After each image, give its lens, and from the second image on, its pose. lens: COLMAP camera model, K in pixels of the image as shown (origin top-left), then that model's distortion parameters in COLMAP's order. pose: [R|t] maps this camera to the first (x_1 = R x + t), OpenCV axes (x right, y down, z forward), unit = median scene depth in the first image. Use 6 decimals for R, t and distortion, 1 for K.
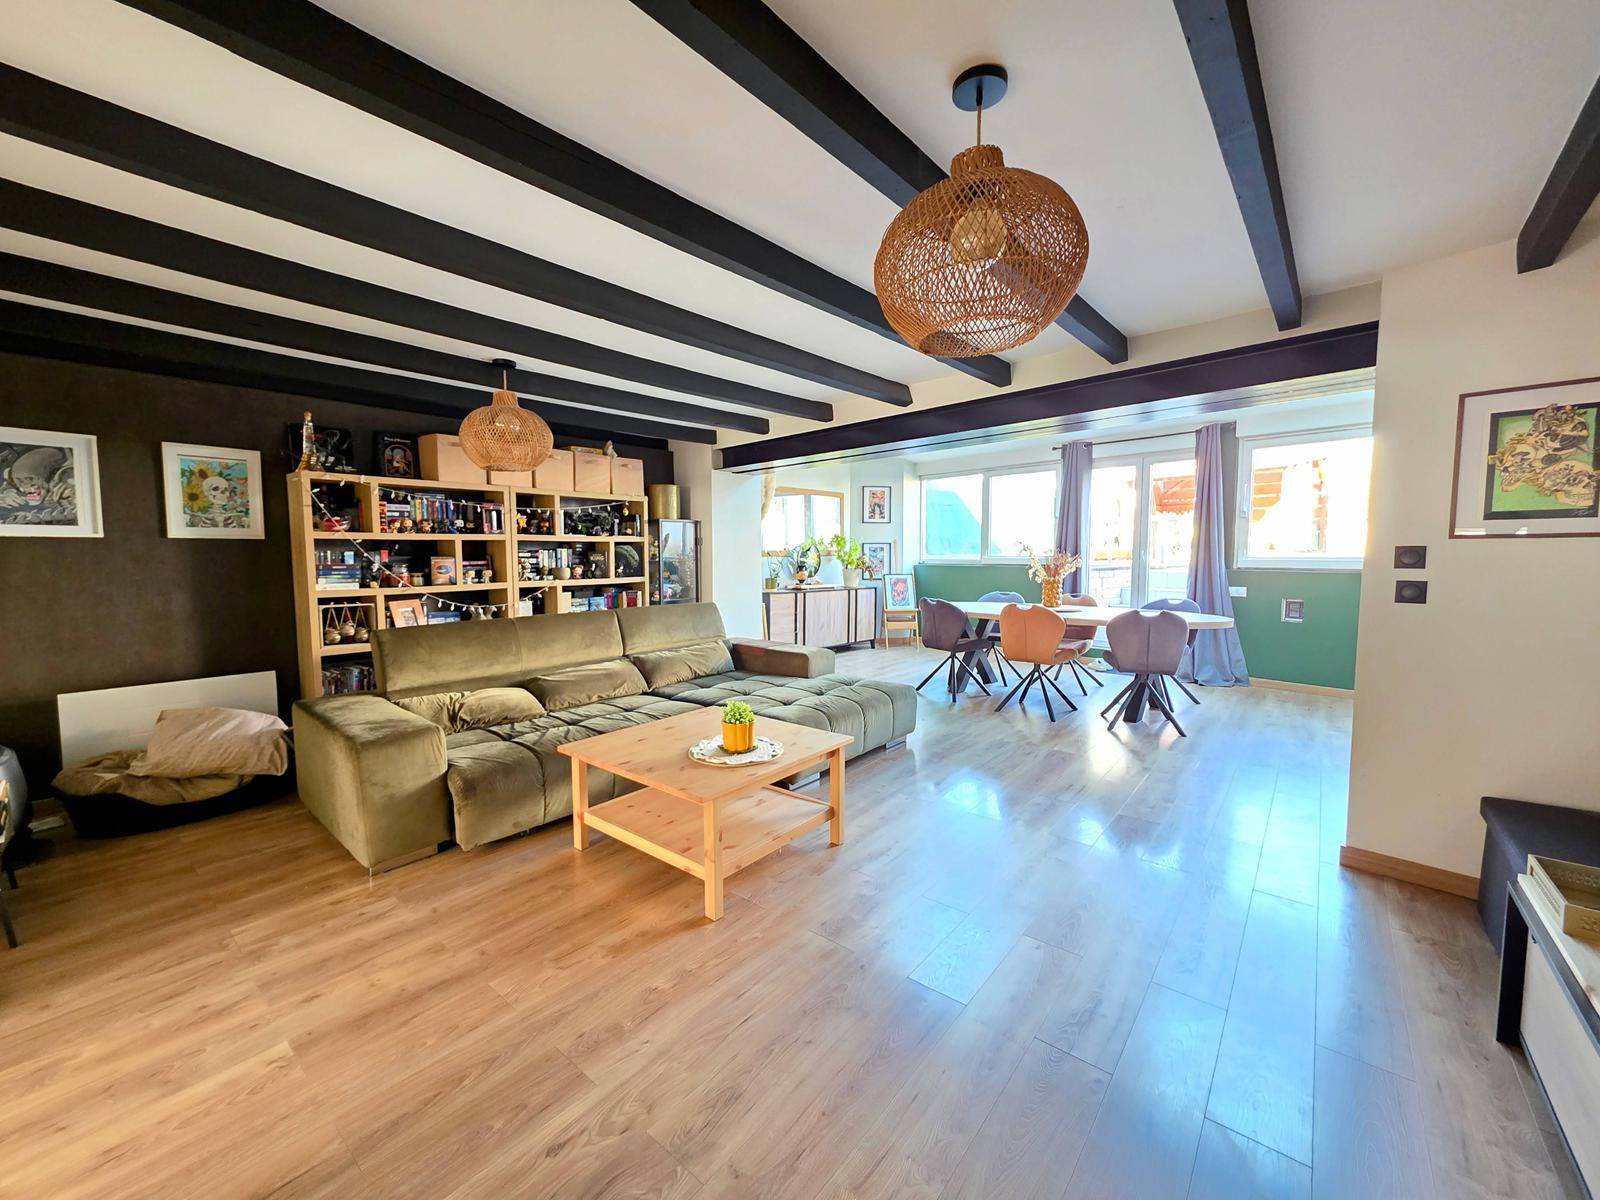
lens RADIAL K [[638.4, 0, 801.2], [0, 638.4, 597.4], [0, 0, 1]] dist [0.000746, 0.000432]
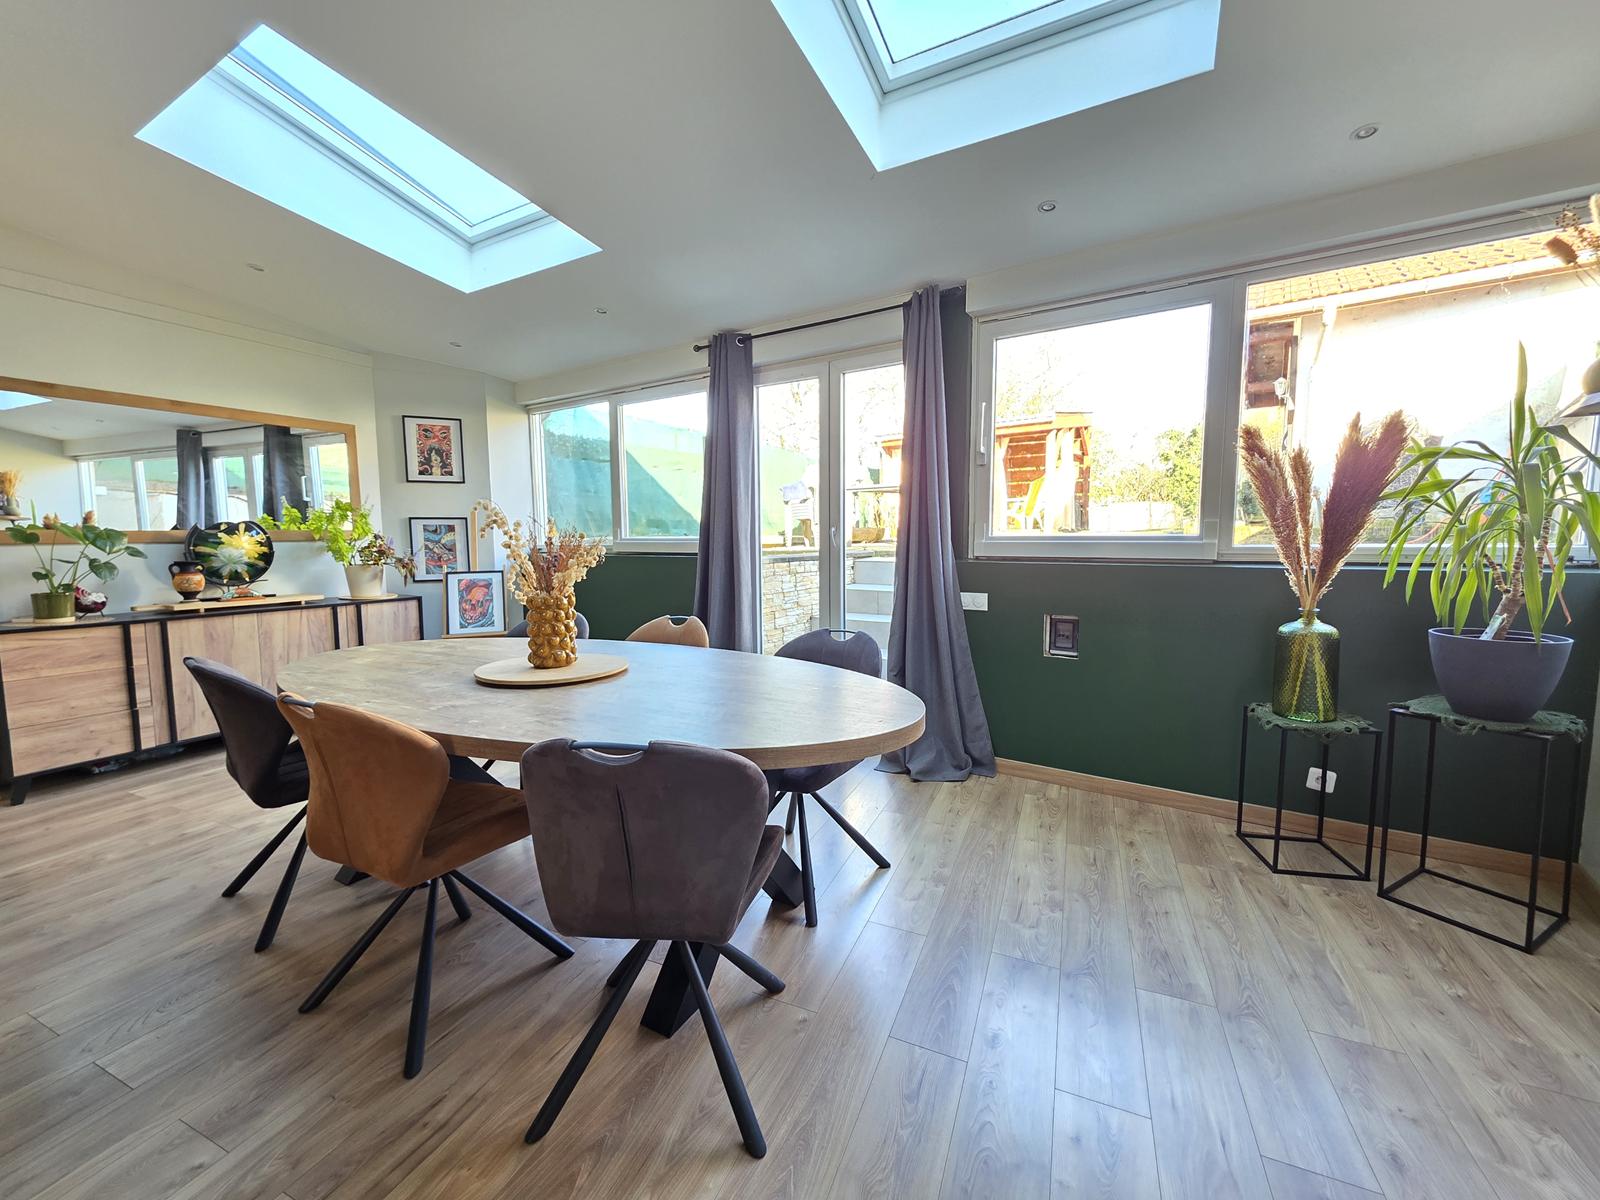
lens RADIAL K [[638.4, 0, 798.3], [0, 638.4, 595.9], [0, 0, 1]] dist [0.000746, 0.000432]
pose [[0.963061, -0.032307, 0.267339, 0.348596], [0.025930, 0.999290, 0.027350, -0.028453], [-0.268033, -0.019408, 0.963214, 0.456831]]
